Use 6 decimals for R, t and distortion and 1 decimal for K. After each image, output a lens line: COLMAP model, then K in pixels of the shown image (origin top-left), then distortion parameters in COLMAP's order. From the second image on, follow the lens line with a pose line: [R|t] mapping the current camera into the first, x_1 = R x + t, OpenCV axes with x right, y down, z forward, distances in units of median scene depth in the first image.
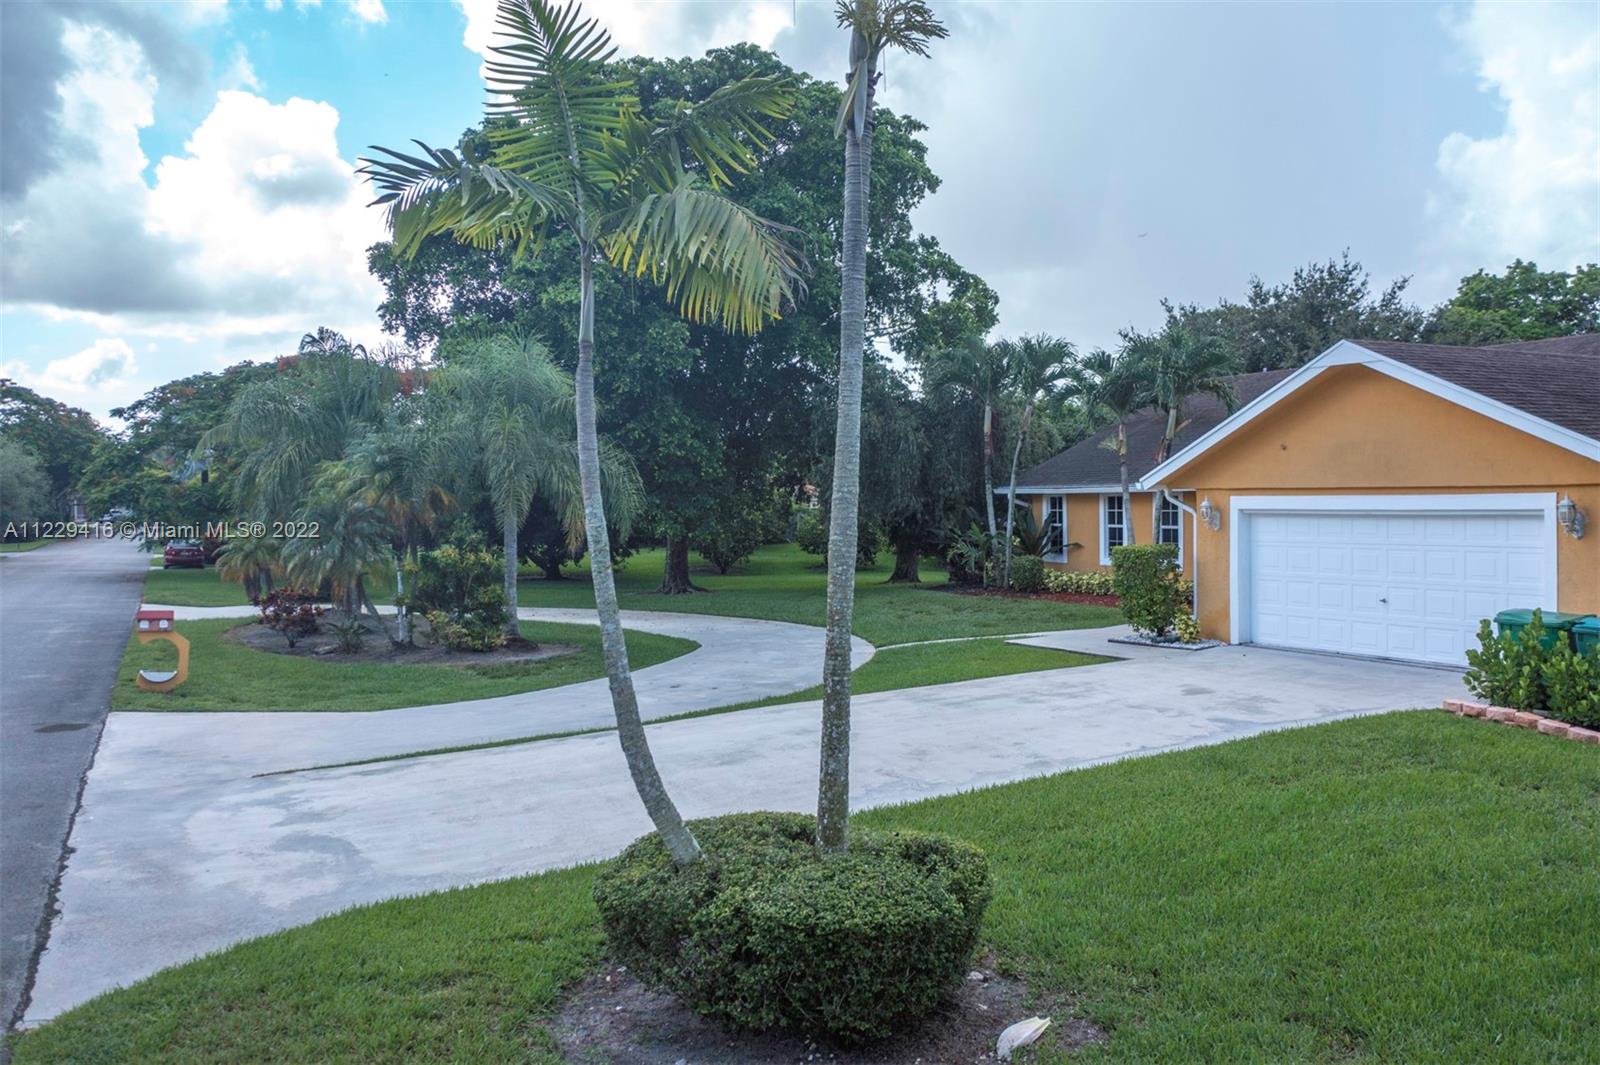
lens RADIAL K [[1264.7, 0, 800.0], [0, 1264.7, 532.5], [0, 0, 1]] dist [-0.010743, 0.007037]
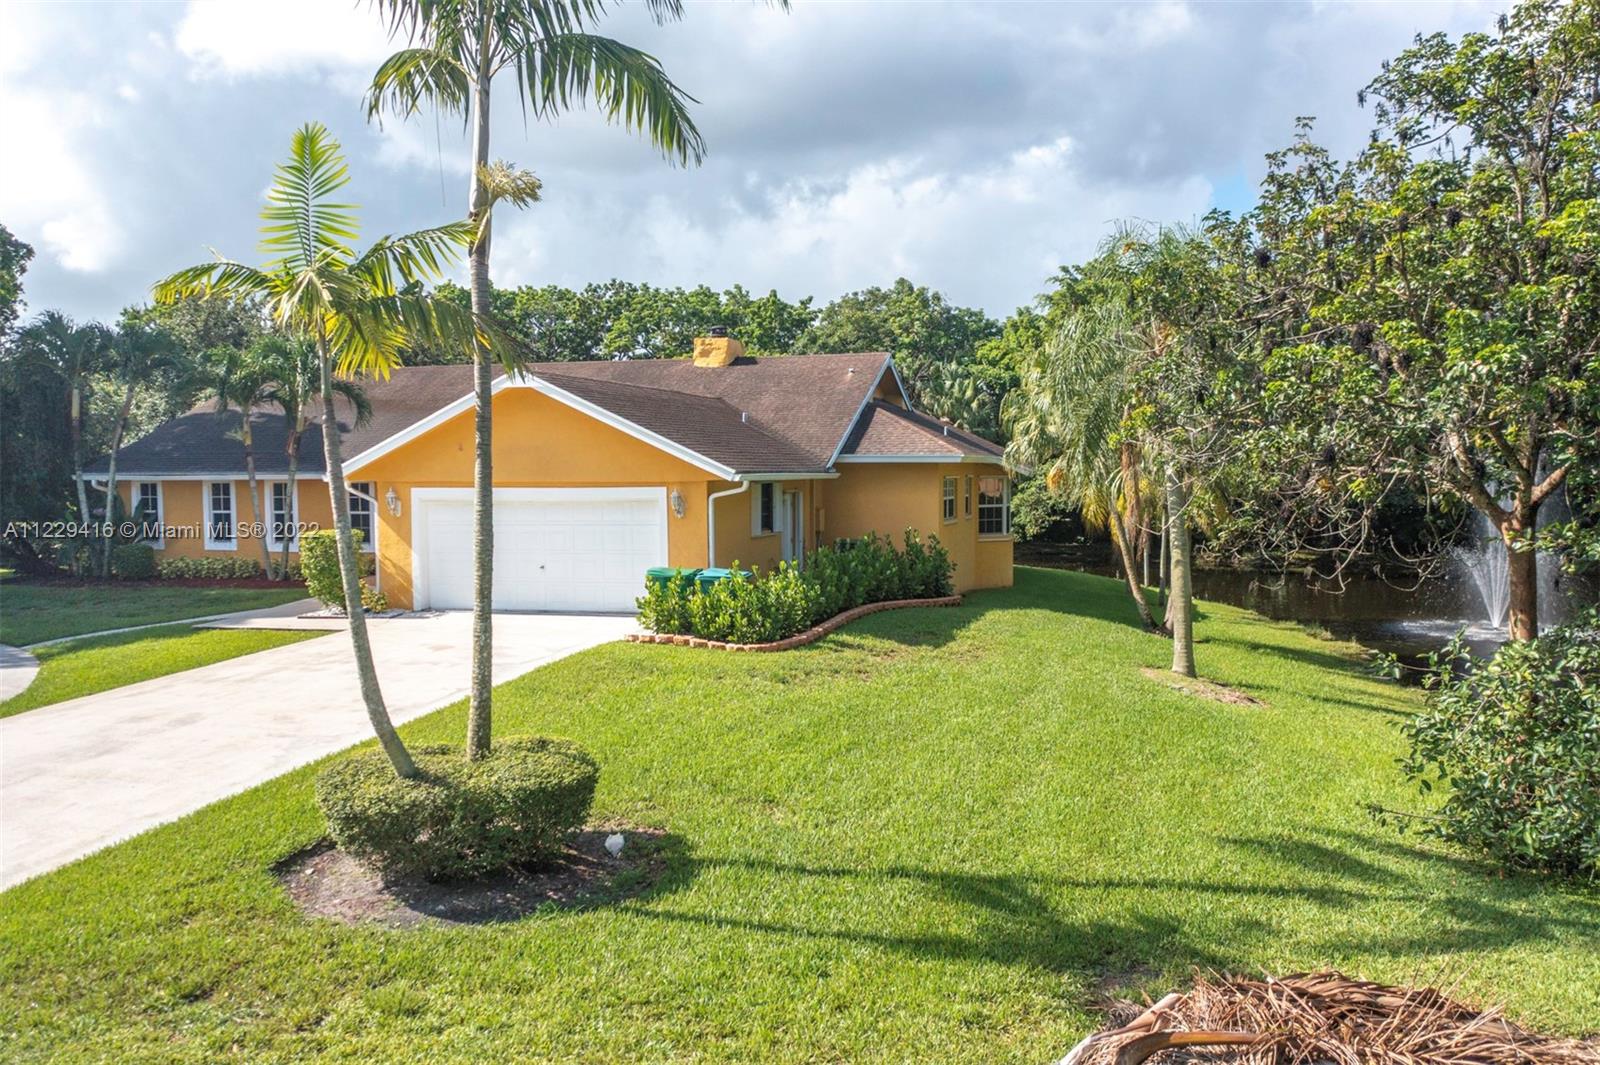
lens RADIAL K [[1264.7, 0, 800.0], [0, 1264.7, 532.5], [0, 0, 1]] dist [-0.010743, 0.007037]
pose [[0.705935, -0.021145, 0.707961, -0.168209], [0.011890, 0.999767, 0.018004, -0.002142], [-0.708177, -0.004292, 0.706022, -0.071455]]
